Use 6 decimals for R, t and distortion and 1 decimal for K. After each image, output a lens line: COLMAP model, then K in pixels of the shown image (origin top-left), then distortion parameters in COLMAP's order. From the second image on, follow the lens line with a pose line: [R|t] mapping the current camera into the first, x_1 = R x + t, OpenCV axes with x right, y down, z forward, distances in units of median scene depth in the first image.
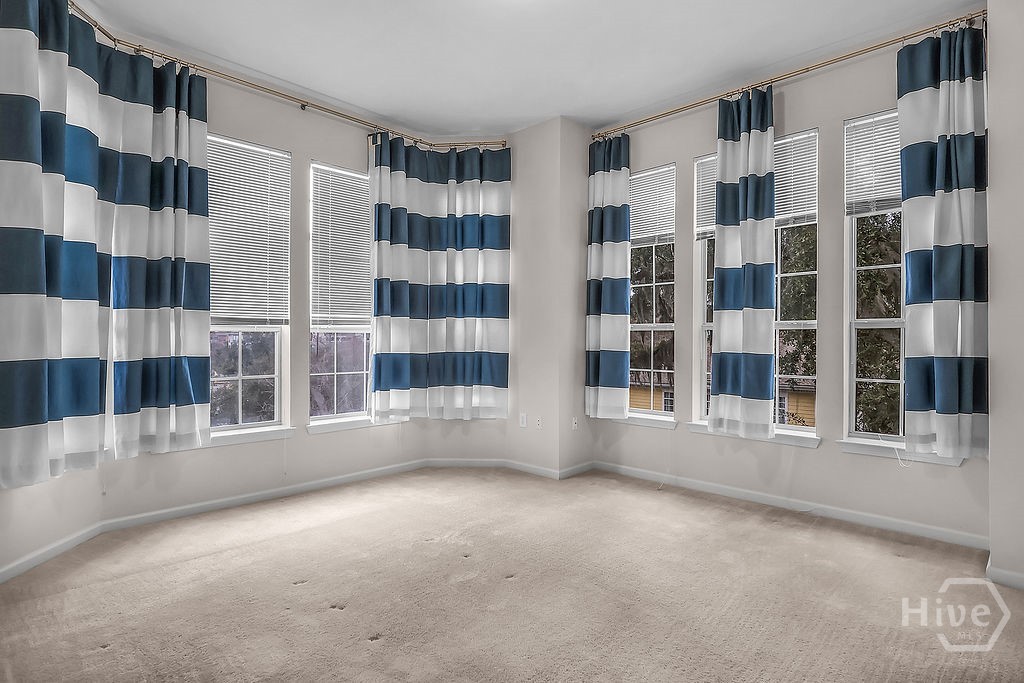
lens RADIAL K [[534.0, 0, 512.2], [0, 534.0, 353.3], [0, 0, 1]] dist [0.002011, 0.000941]
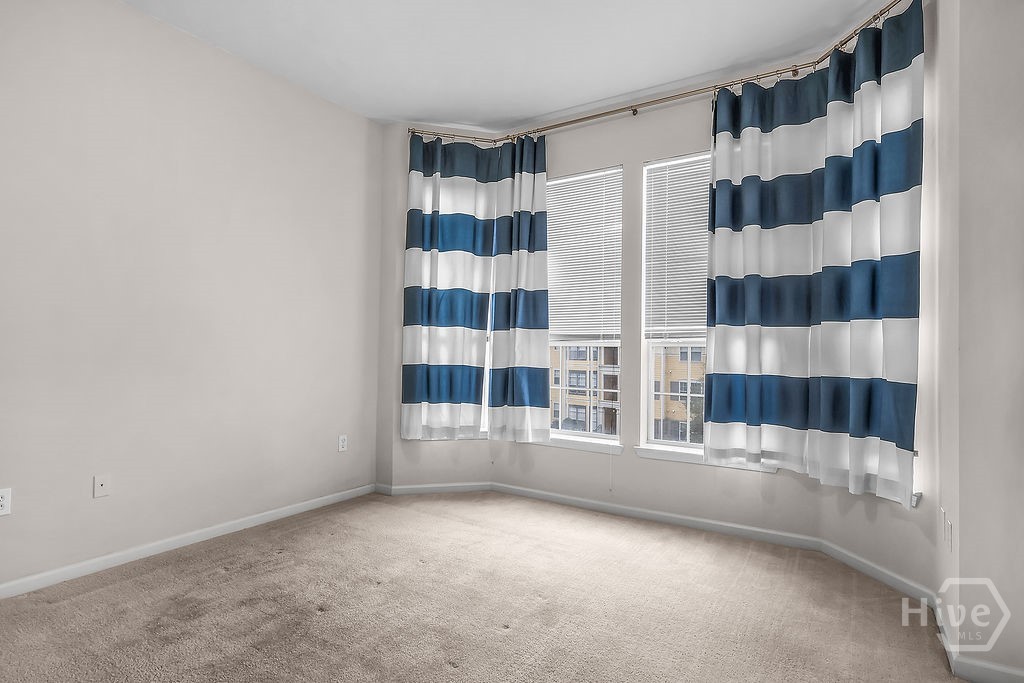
lens RADIAL K [[534.0, 0, 512.2], [0, 534.0, 353.3], [0, 0, 1]] dist [0.002011, 0.000941]
pose [[0.205388, 0.000334, -0.978681, 0.508804], [-0.039391, 0.999192, -0.007926, -0.012682], [0.977888, 0.040179, 0.205235, 0.614102]]
